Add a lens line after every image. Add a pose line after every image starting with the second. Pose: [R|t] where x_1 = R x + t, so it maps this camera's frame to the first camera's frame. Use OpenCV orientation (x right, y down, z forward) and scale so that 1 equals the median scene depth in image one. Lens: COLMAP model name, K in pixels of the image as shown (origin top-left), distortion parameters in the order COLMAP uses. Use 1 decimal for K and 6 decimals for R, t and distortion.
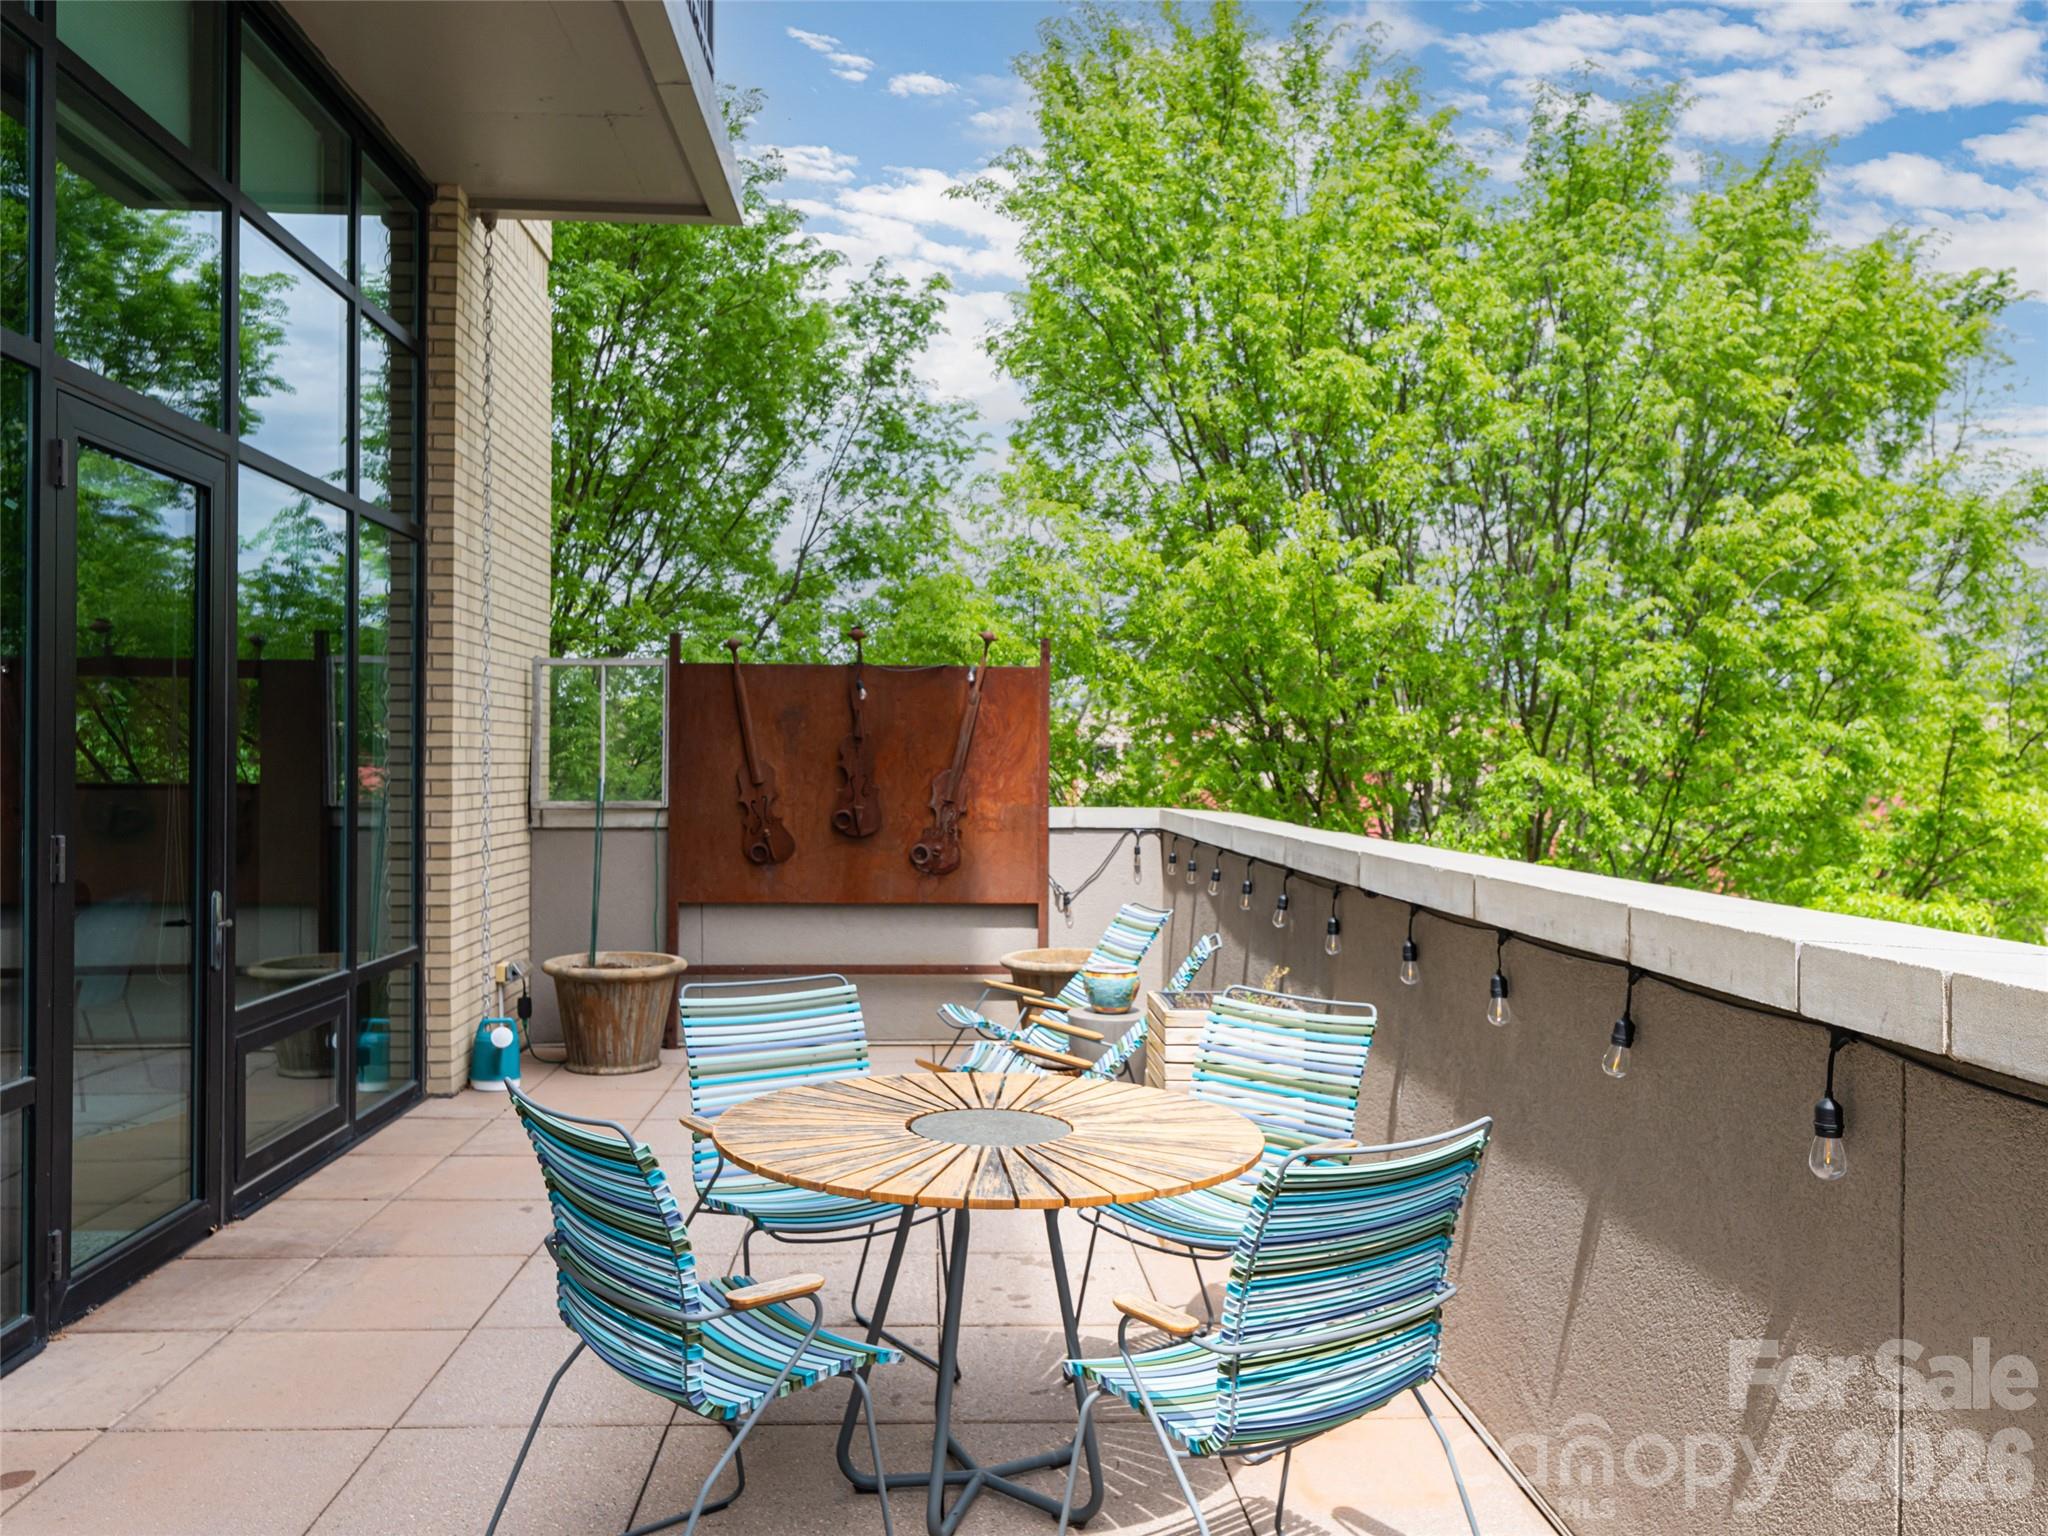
lens RADIAL K [[1547.9, 0, 1026.4], [0, 1547.9, 770.7], [0, 0, 1]] dist [-0.014654, -0.003594]
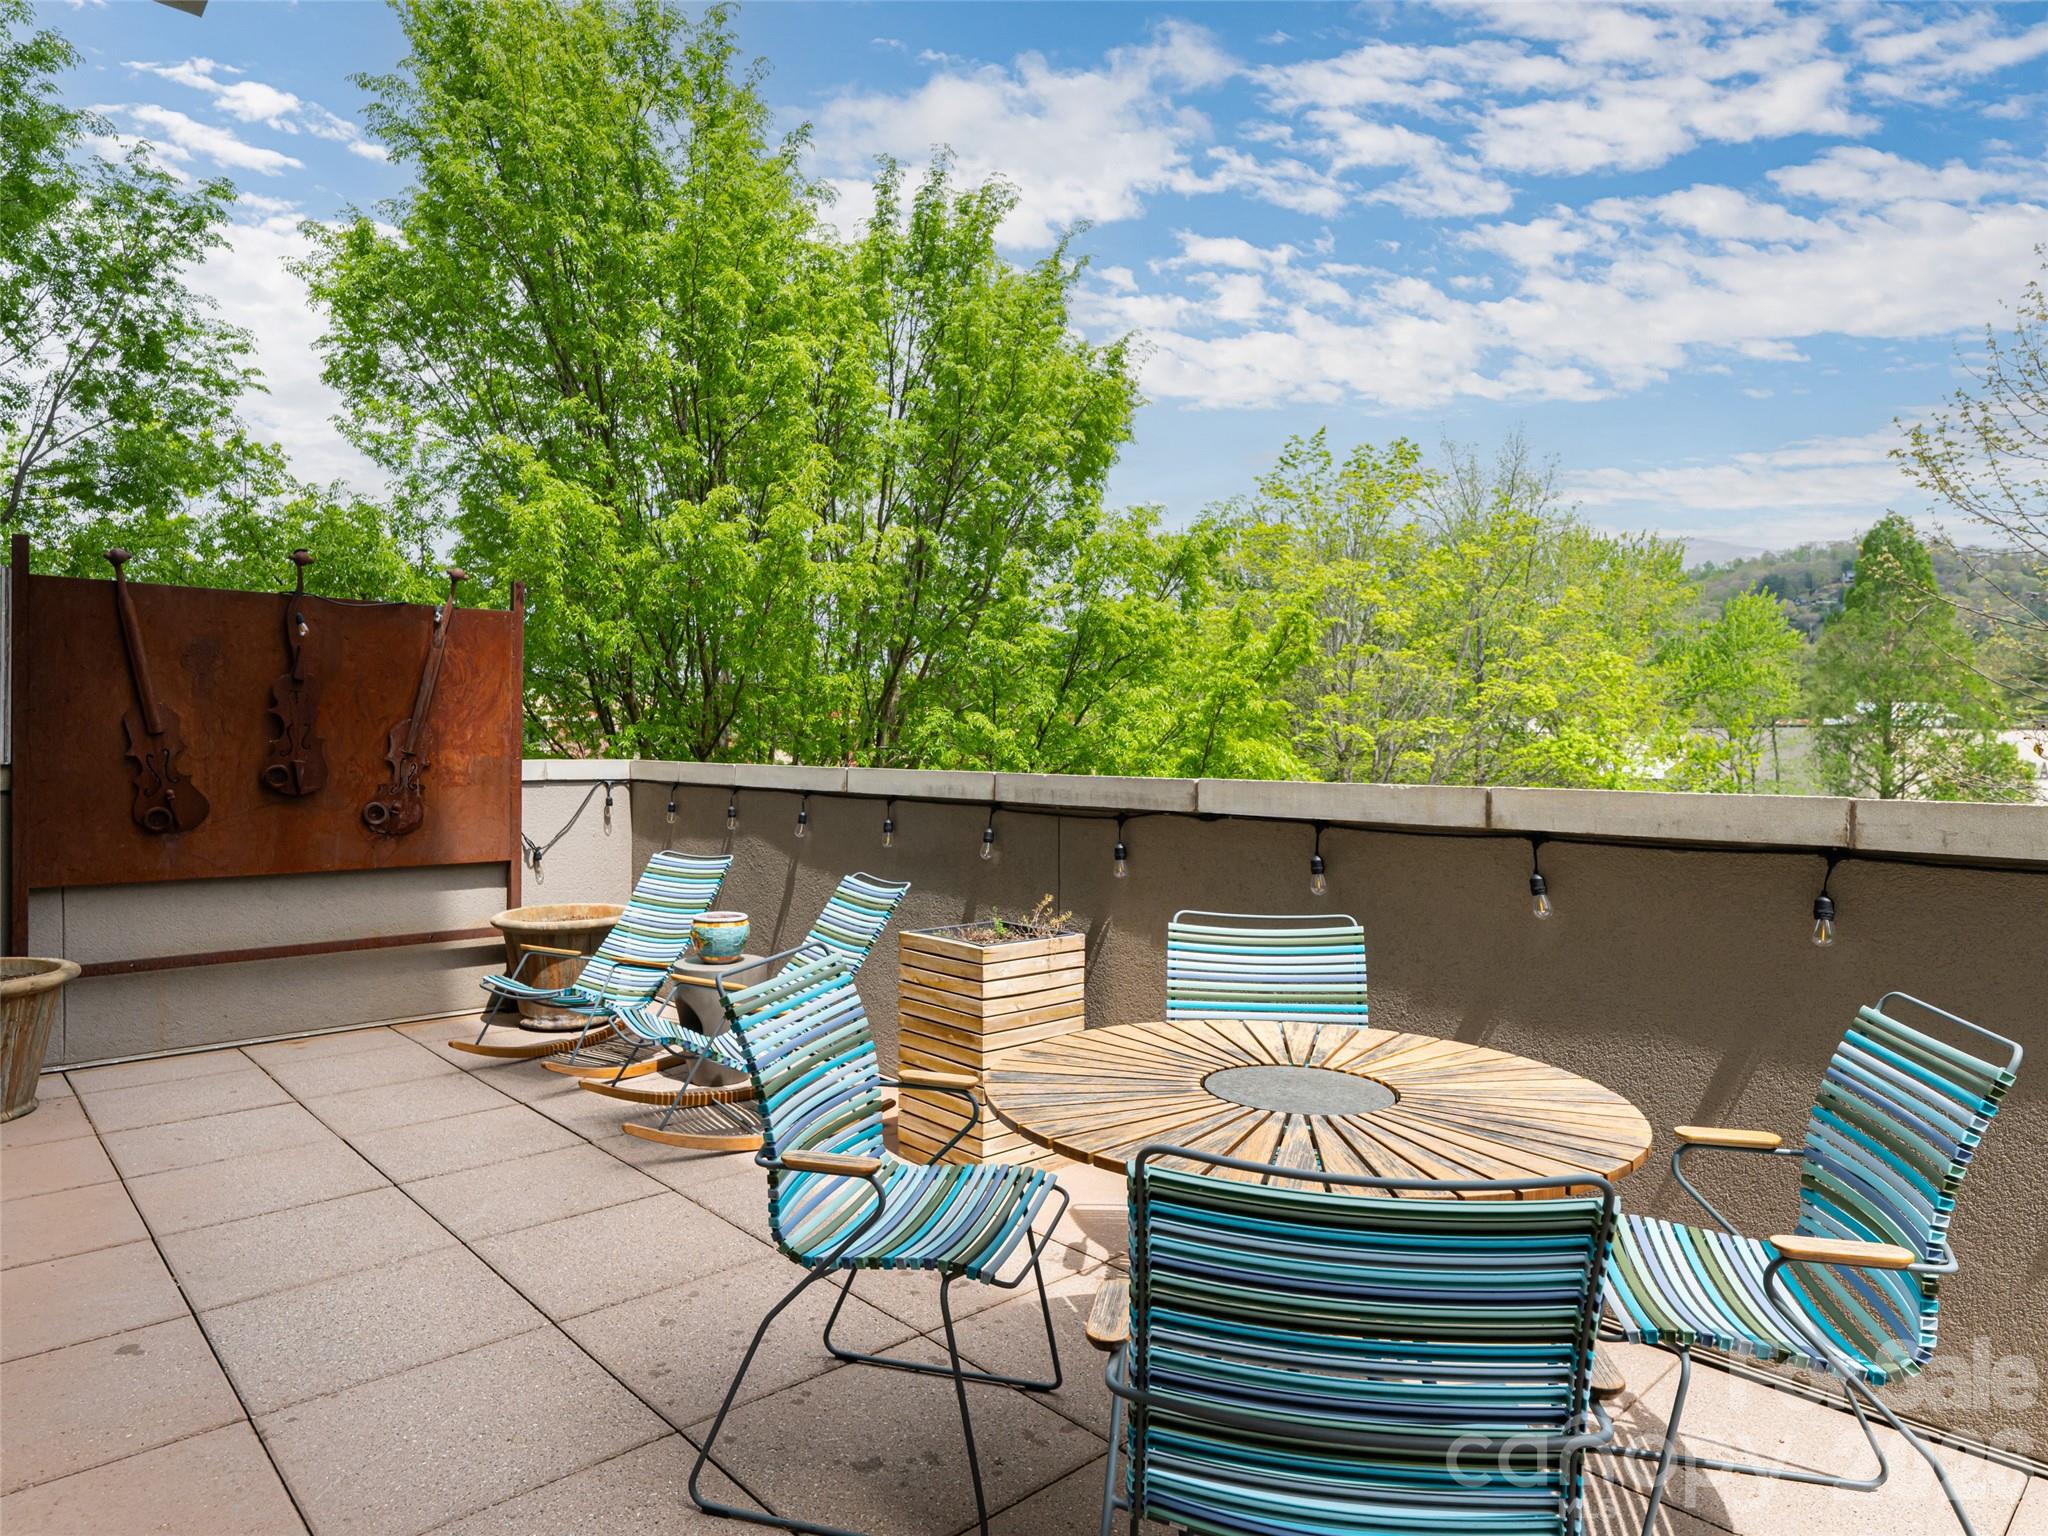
lens RADIAL K [[1213.9, 0, 1022.9], [0, 1213.9, 772.7], [0, 0, 1]] dist [-0.016978, 0.001150]
pose [[0.767893, -0.015909, 0.640381, -0.226259], [0.001403, 0.999731, 0.023154, 0.014954], [-0.640577, -0.016881, 0.767708, 0.229126]]
